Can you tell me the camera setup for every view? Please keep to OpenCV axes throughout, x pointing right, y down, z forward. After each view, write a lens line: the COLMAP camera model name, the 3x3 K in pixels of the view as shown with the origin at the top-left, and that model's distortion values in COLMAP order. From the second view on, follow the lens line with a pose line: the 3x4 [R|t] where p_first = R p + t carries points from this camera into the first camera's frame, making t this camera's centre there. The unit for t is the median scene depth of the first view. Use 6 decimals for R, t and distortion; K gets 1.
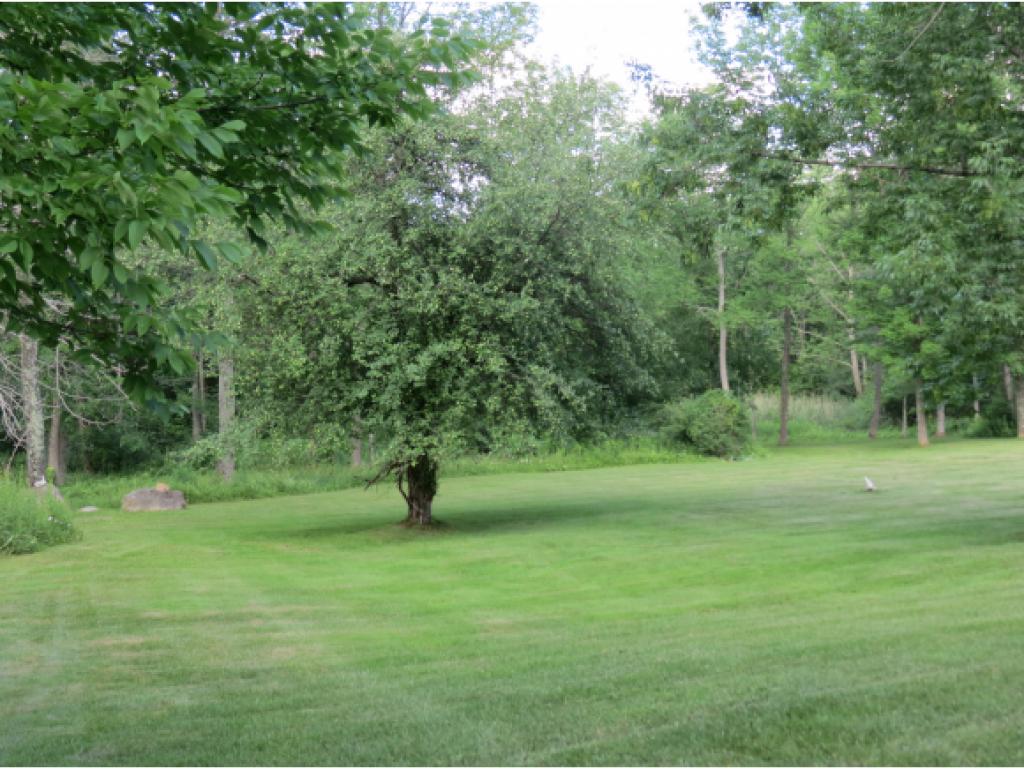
lens RADIAL K [[1488.6, 0, 512.0], [0, 1488.6, 384.5], [0, 0, 1]] dist [-0.096844, -0.021598]
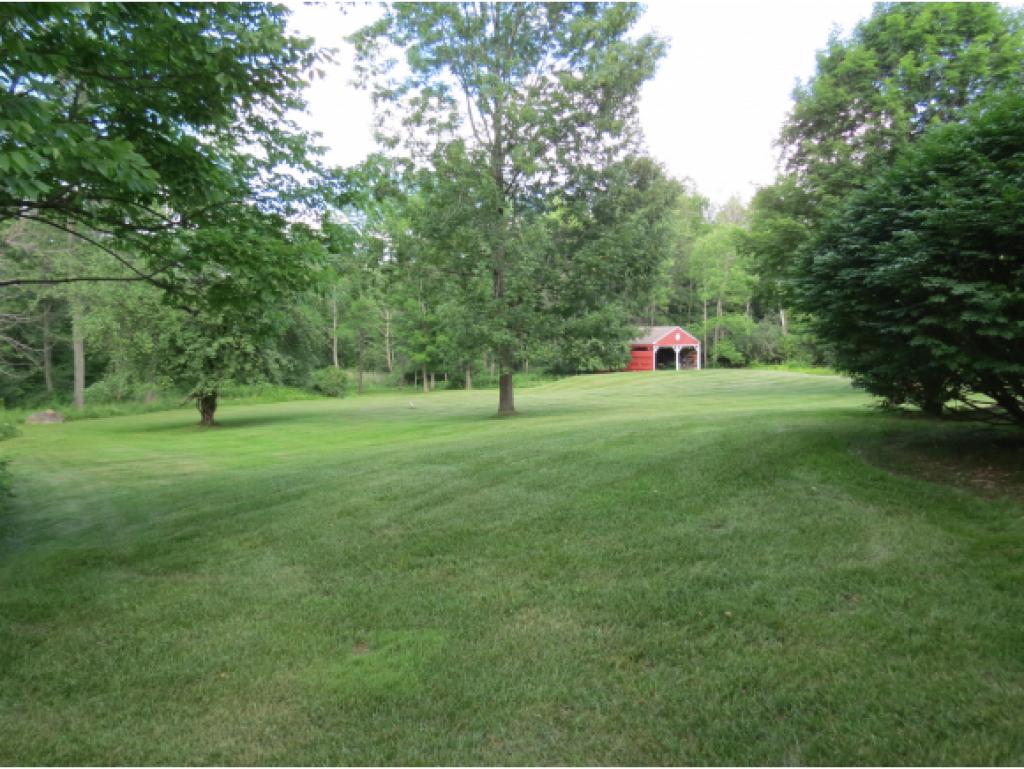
lens RADIAL K [[719.7, 0, 512.0], [0, 719.7, 384.5], [0, 0, 1]] dist [-0.062262, -0.000133]
pose [[0.917134, 0.004136, 0.398556, -0.071690], [-0.012926, 0.999729, 0.019369, 0.013010], [-0.398368, -0.022916, 0.916939, -0.105106]]
